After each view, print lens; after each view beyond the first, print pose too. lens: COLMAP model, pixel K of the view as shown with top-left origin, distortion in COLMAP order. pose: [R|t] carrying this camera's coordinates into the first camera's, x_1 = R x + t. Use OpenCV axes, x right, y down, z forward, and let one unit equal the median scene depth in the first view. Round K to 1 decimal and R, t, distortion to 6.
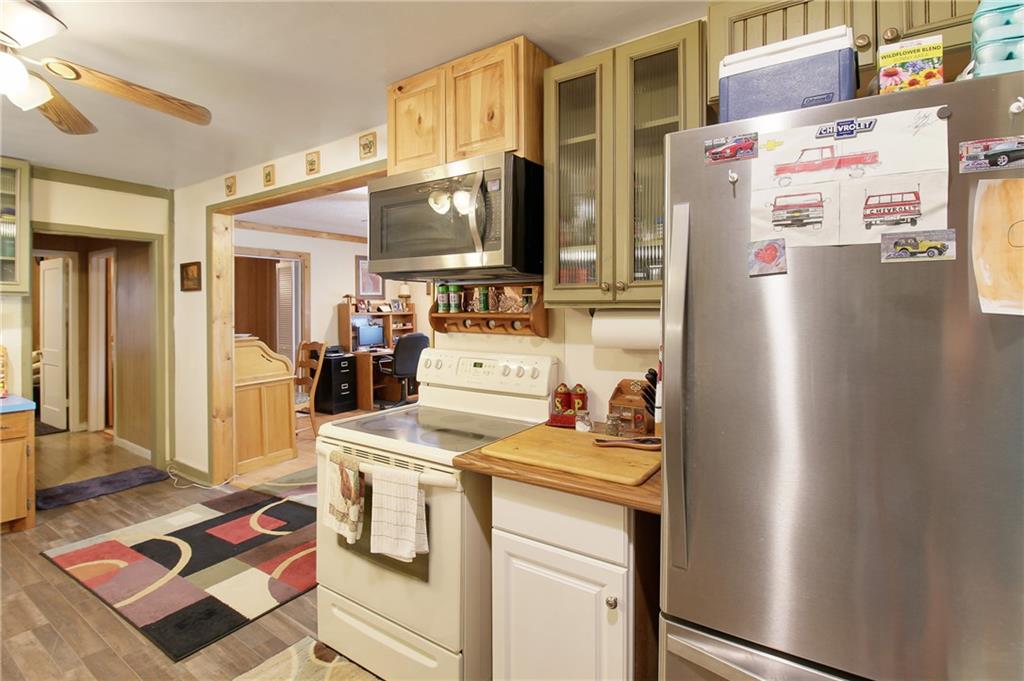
lens RADIAL K [[505.3, 0, 510.7], [0, 505.3, 295.8], [0, 0, 1]] dist [-0.002361, -0.000807]
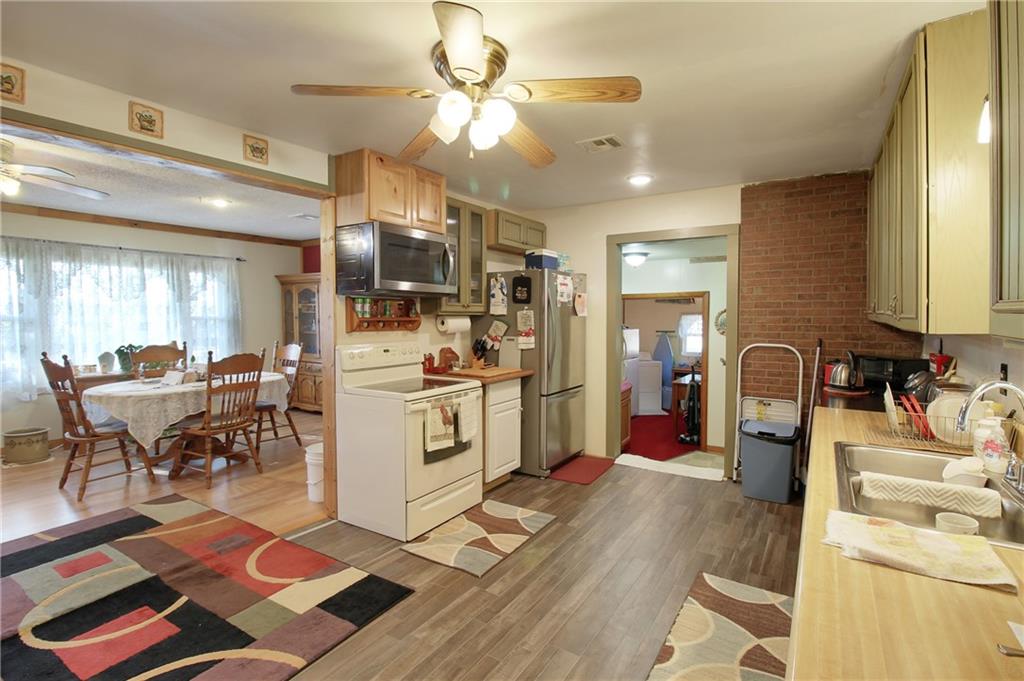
lens RADIAL K [[505.3, 0, 510.7], [0, 505.3, 295.8], [0, 0, 1]] dist [-0.002361, -0.000807]
pose [[-0.051695, 0.045675, 0.997618, -1.663022], [-0.020596, 0.998692, -0.046791, 0.033230], [-0.998451, -0.022966, -0.050687, 0.708870]]
